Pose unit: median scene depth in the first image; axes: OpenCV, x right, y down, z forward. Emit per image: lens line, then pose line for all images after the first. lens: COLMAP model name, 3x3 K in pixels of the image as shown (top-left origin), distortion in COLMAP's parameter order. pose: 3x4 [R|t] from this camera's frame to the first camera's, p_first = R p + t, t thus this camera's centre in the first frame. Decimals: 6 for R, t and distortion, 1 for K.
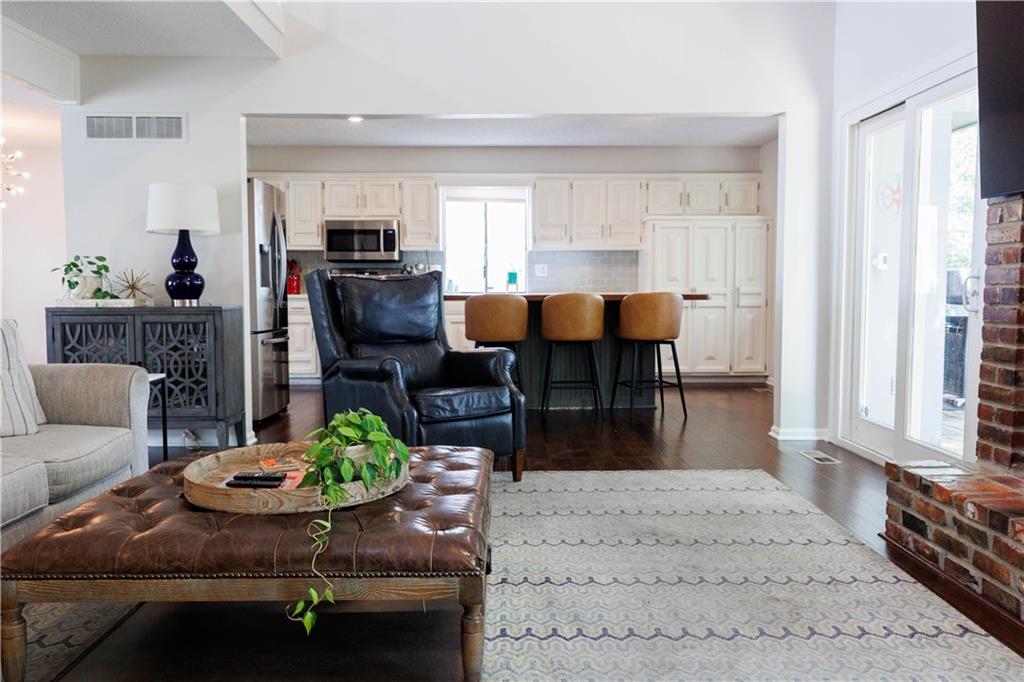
lens RADIAL K [[816.6, 0, 518.6], [0, 816.6, 342.3], [0, 0, 1]] dist [0.003942, 0.005885]
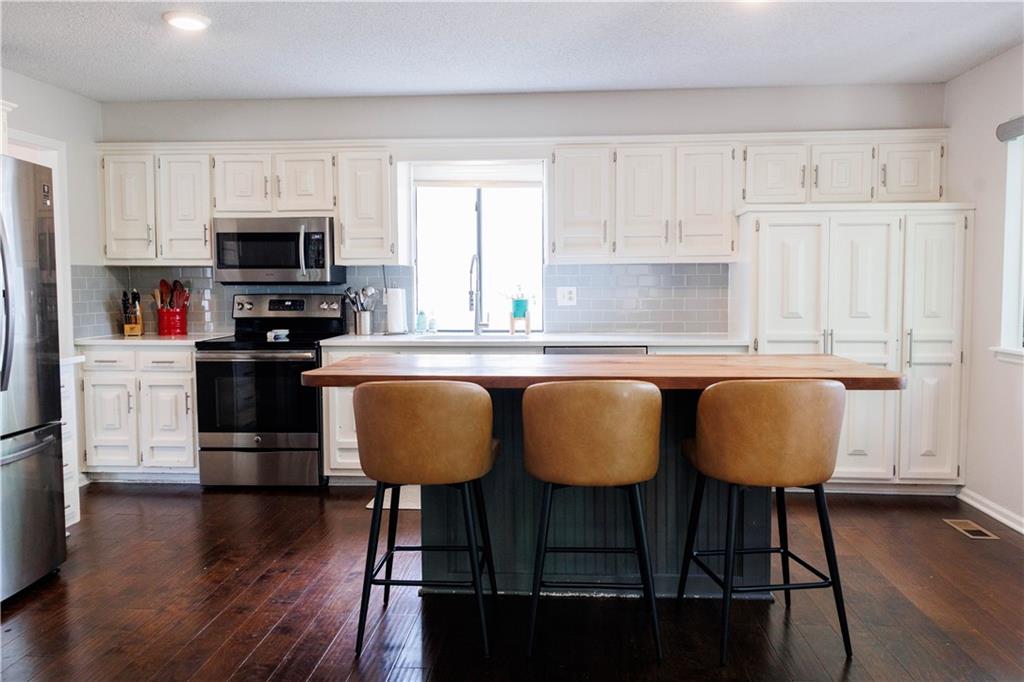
lens RADIAL K [[841.3, 0, 512.0], [0, 841.3, 341.0], [0, 0, 1]] dist [0.009494, 0.002839]
pose [[0.995869, 0.003107, -0.090746, 0.046835], [-0.003291, 0.999993, -0.001874, -0.056284], [0.090740, 0.002165, 0.995872, 0.386206]]
